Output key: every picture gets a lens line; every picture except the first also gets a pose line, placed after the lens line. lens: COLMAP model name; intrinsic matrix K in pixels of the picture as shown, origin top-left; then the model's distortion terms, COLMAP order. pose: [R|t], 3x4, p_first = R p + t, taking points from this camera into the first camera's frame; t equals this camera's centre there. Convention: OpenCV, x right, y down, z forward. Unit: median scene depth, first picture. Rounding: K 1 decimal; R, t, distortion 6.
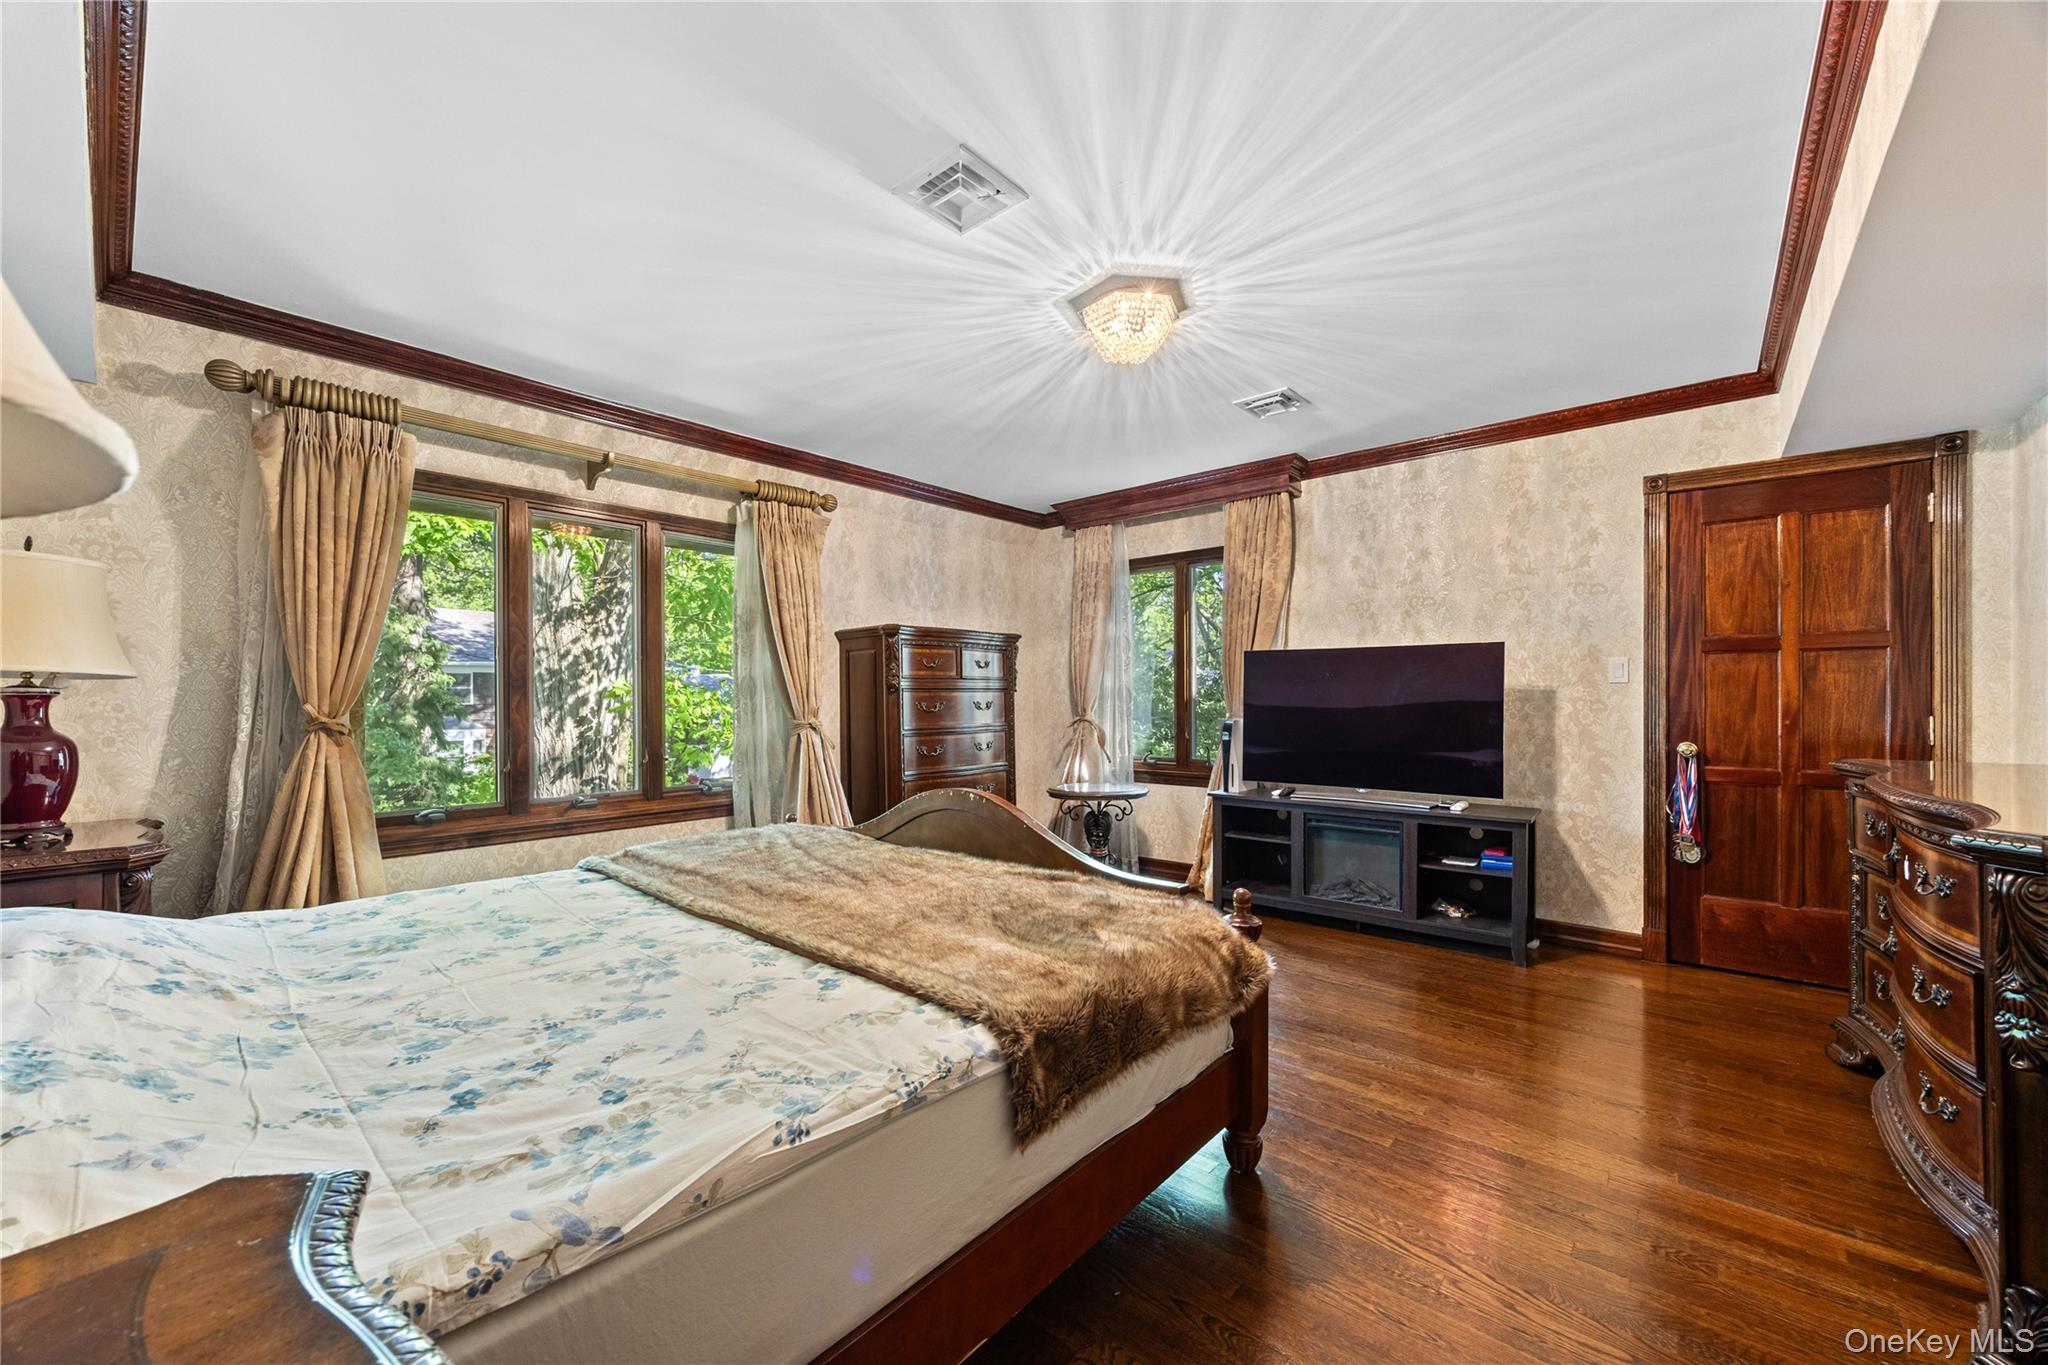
lens RADIAL K [[792.2, 0, 1020.7], [0, 792.2, 689.5], [0, 0, 1]] dist [-0.003643, 0.000643]
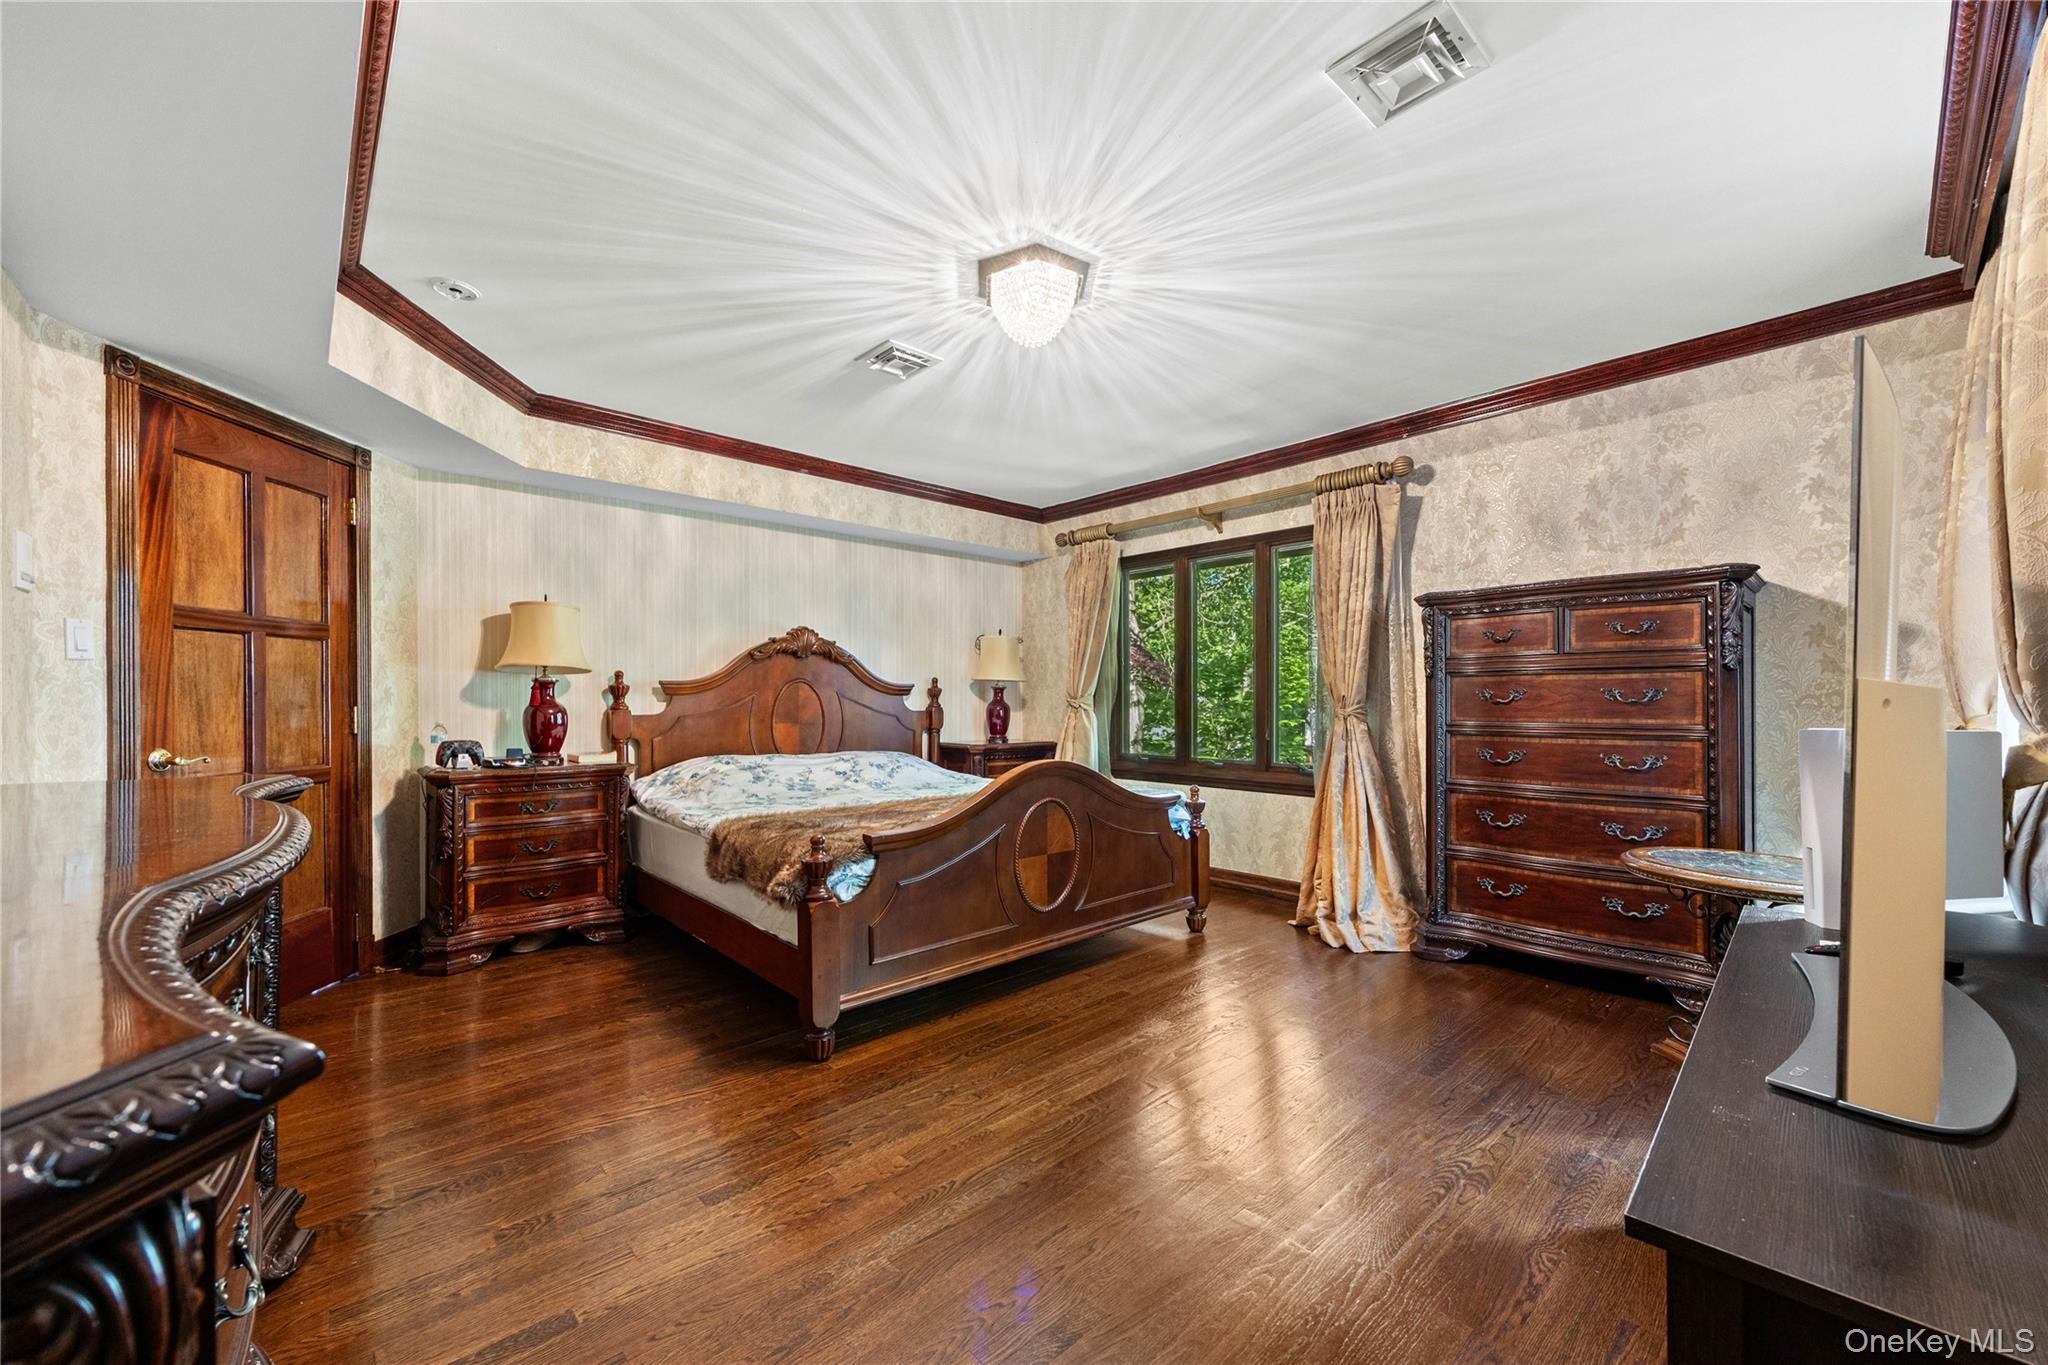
lens RADIAL K [[792.2, 0, 1020.9], [0, 792.2, 695.0], [0, 0, 1]] dist [-0.003643, 0.000643]
pose [[-0.117473, -0.002678, -0.993072, 0.875740], [0.012580, 0.999912, -0.004185, 0.024565], [0.992996, -0.012984, -0.117429, 0.862728]]
